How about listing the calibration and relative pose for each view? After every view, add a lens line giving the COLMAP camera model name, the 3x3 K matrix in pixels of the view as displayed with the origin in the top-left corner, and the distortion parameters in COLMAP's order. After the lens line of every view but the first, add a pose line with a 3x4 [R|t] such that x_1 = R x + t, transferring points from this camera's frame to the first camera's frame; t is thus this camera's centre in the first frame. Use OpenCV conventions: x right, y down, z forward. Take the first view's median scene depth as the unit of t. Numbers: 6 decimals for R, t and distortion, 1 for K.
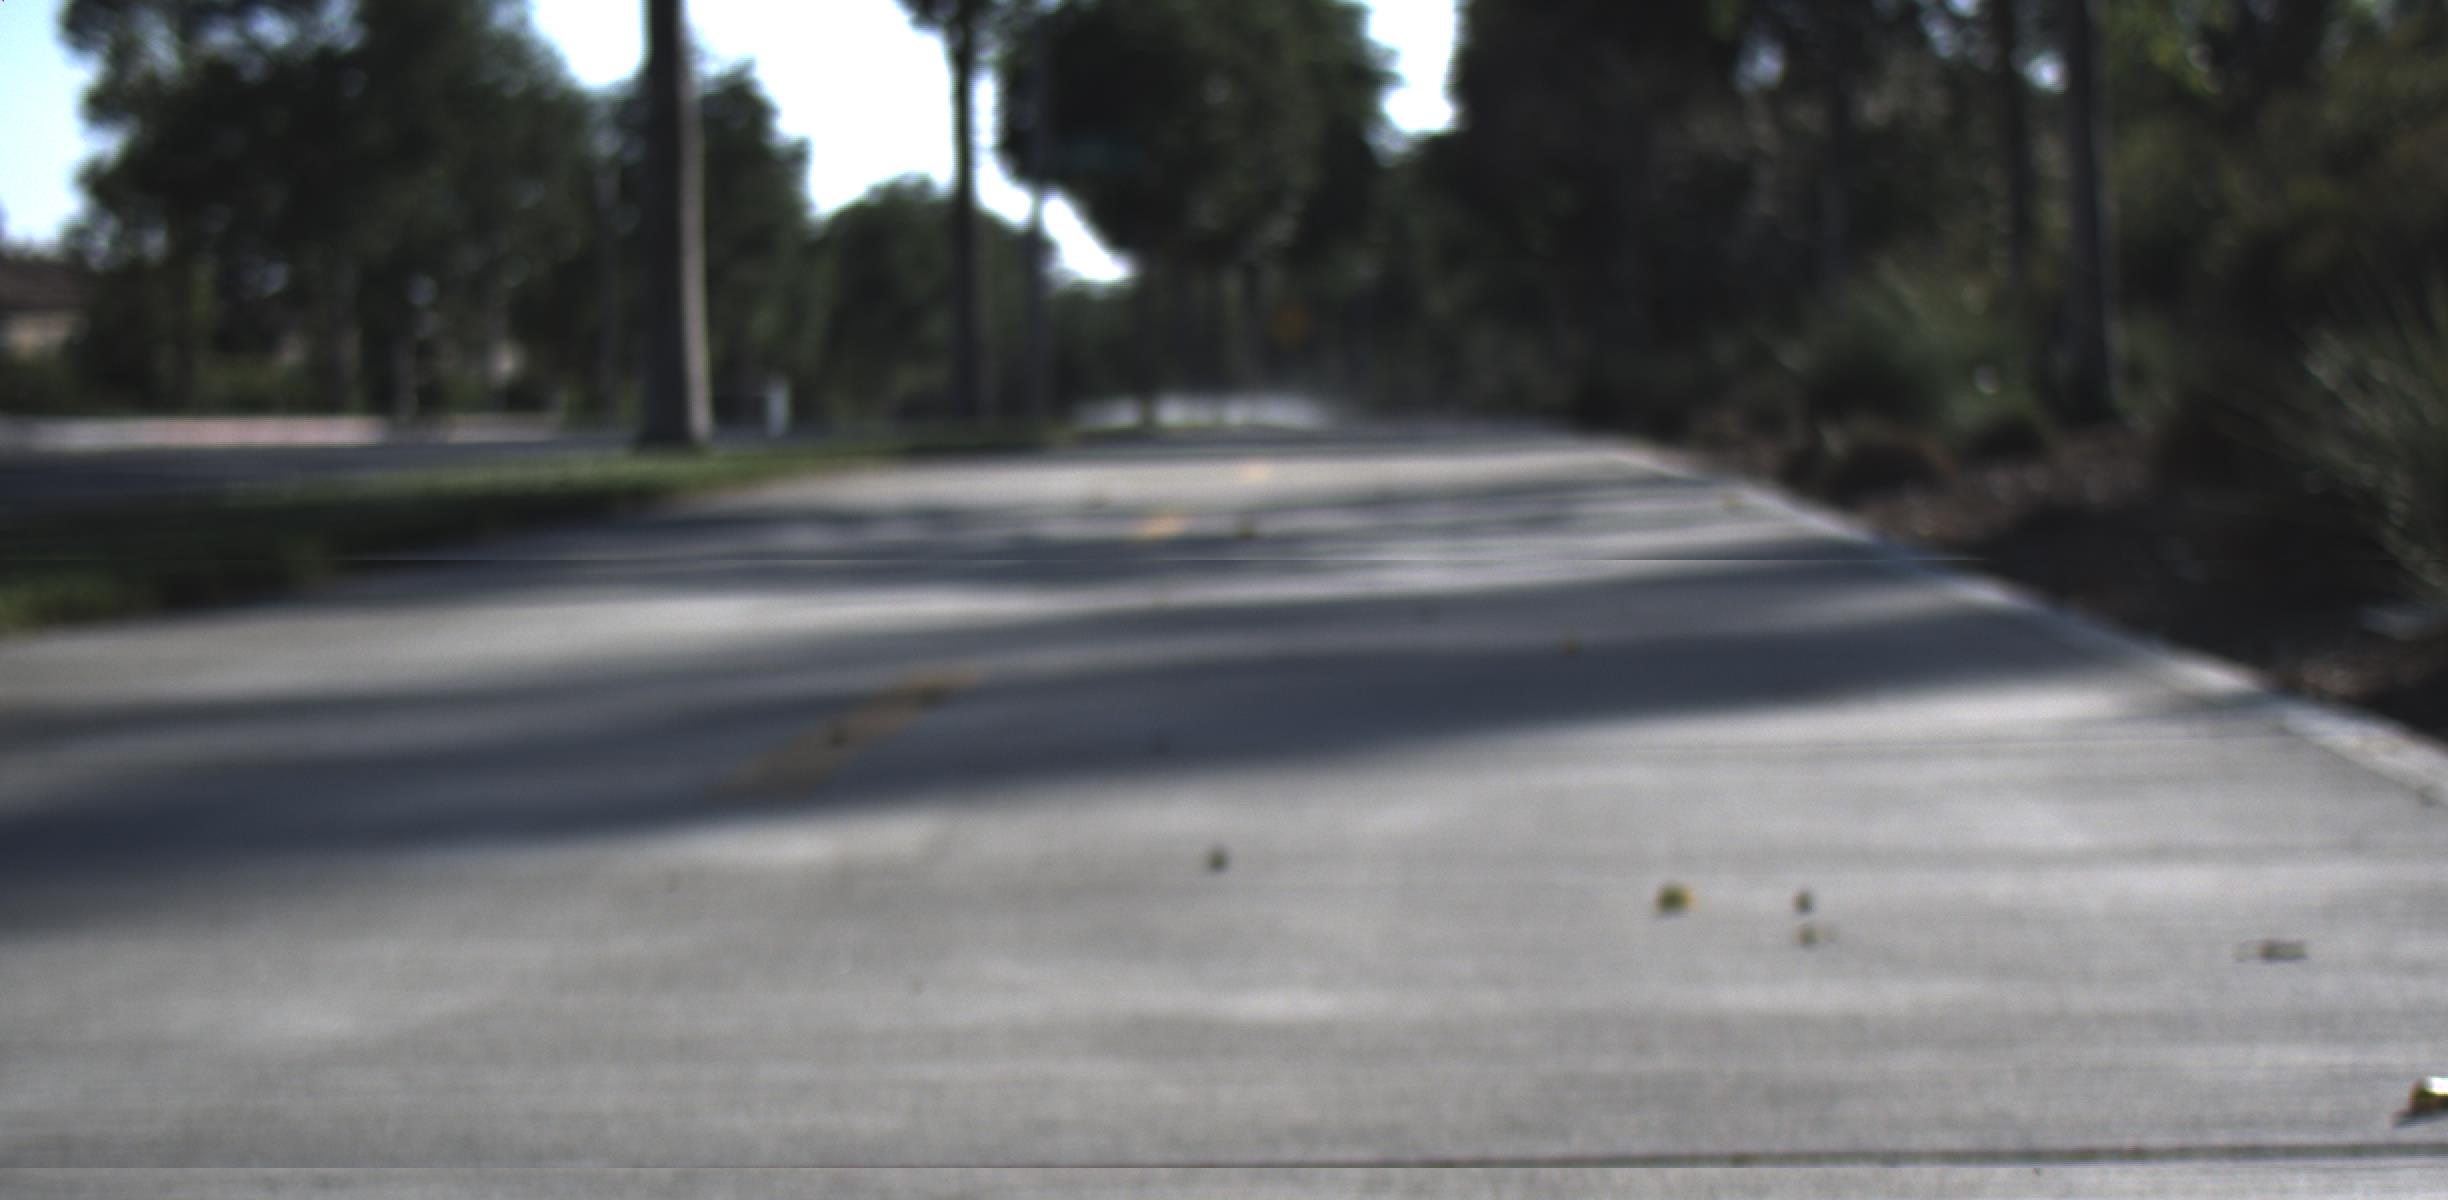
lens RADIAL K [[5396.8, 0, 1224.0], [0, 5396.8, 600.0], [0, 0, 1]] dist [0.014846, 0.184418]
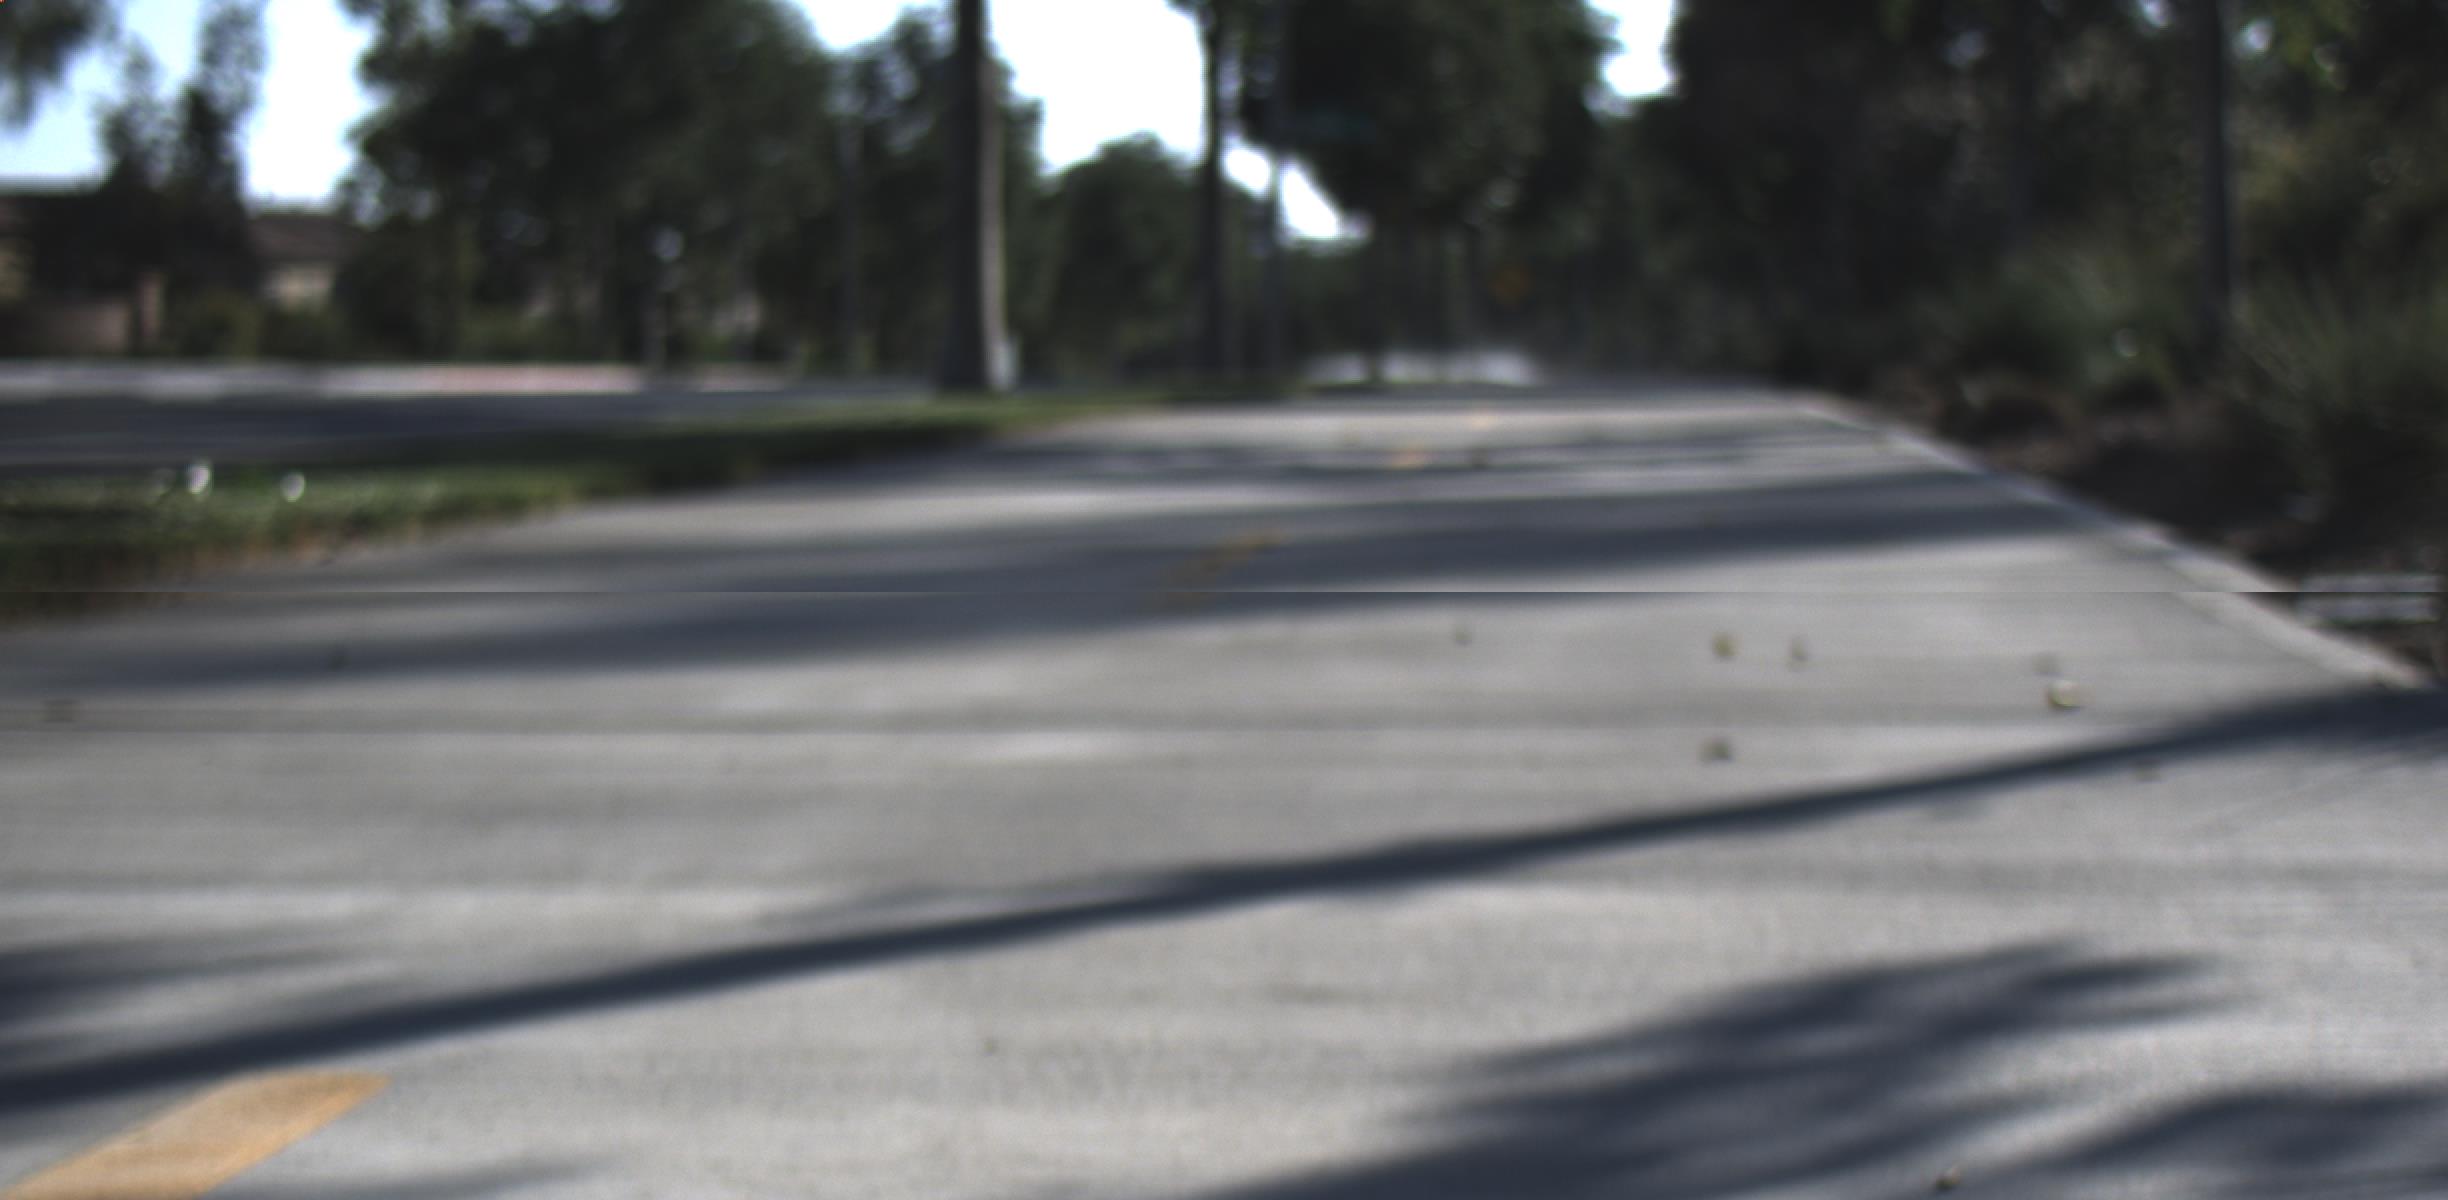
lens RADIAL K [[5396.8, 0, 1224.0], [0, 5396.8, 600.0], [0, 0, 1]] dist [0.014846, 0.184418]
pose [[0.999151, 0.009725, -0.040028, -0.000624], [-0.009405, 0.999922, 0.008179, 0.001420], [0.040105, -0.007795, 0.999165, -0.035188]]
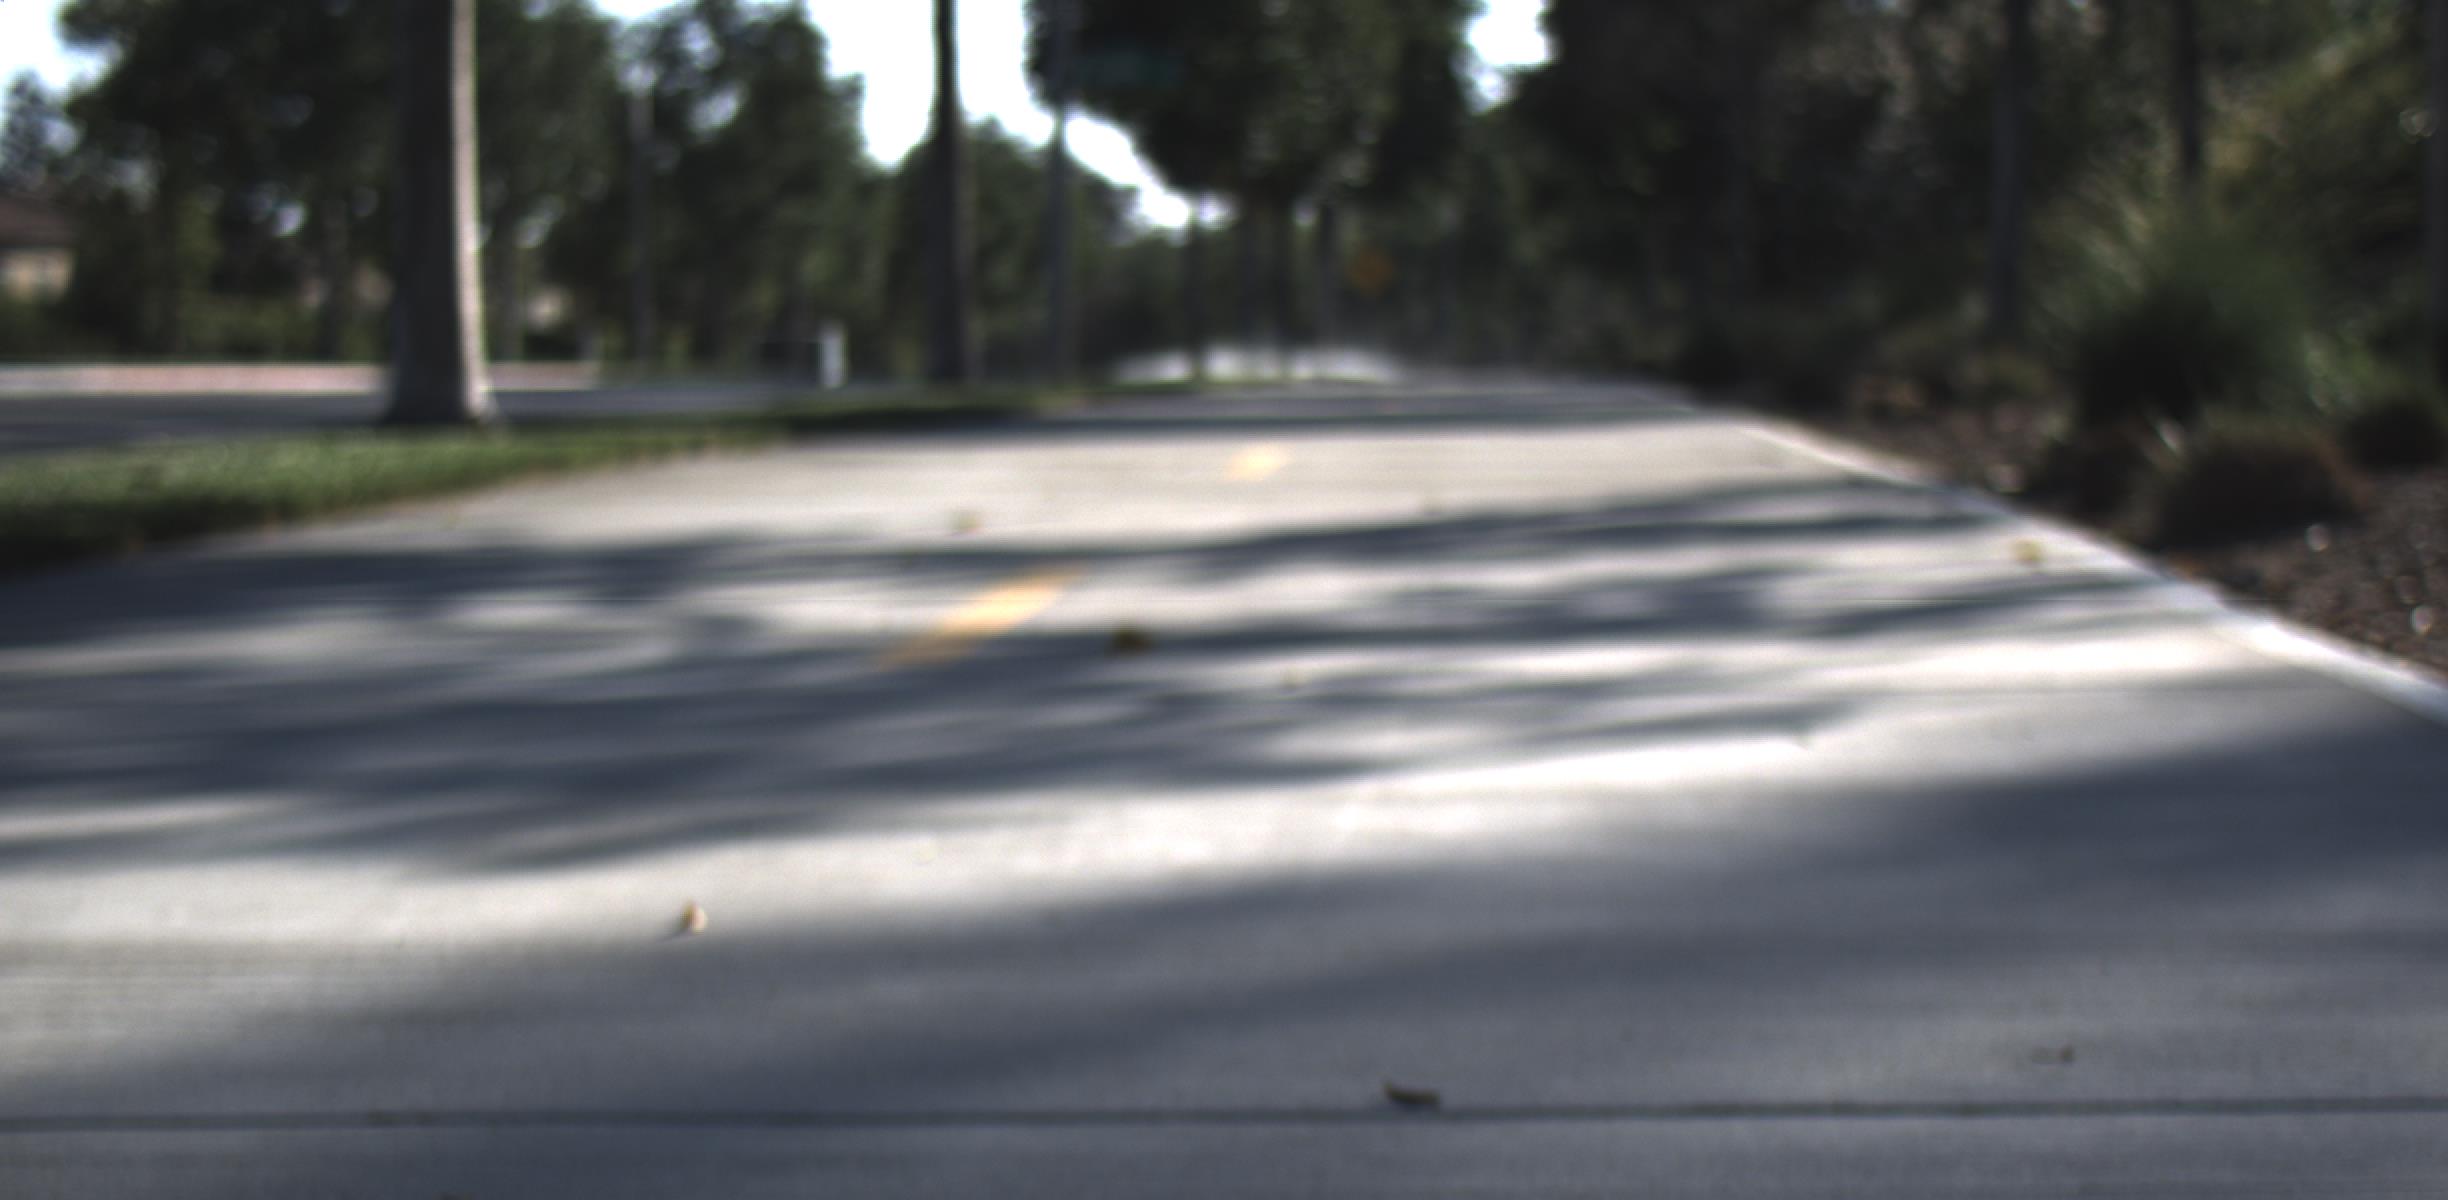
lens RADIAL K [[5396.8, 0, 1224.0], [0, 5396.8, 600.0], [0, 0, 1]] dist [0.014846, 0.184418]
pose [[0.999850, 0.007541, -0.015608, 0.002790], [-0.007394, 0.999928, 0.009495, -0.003180], [0.015679, -0.009378, 0.999833, 0.073484]]
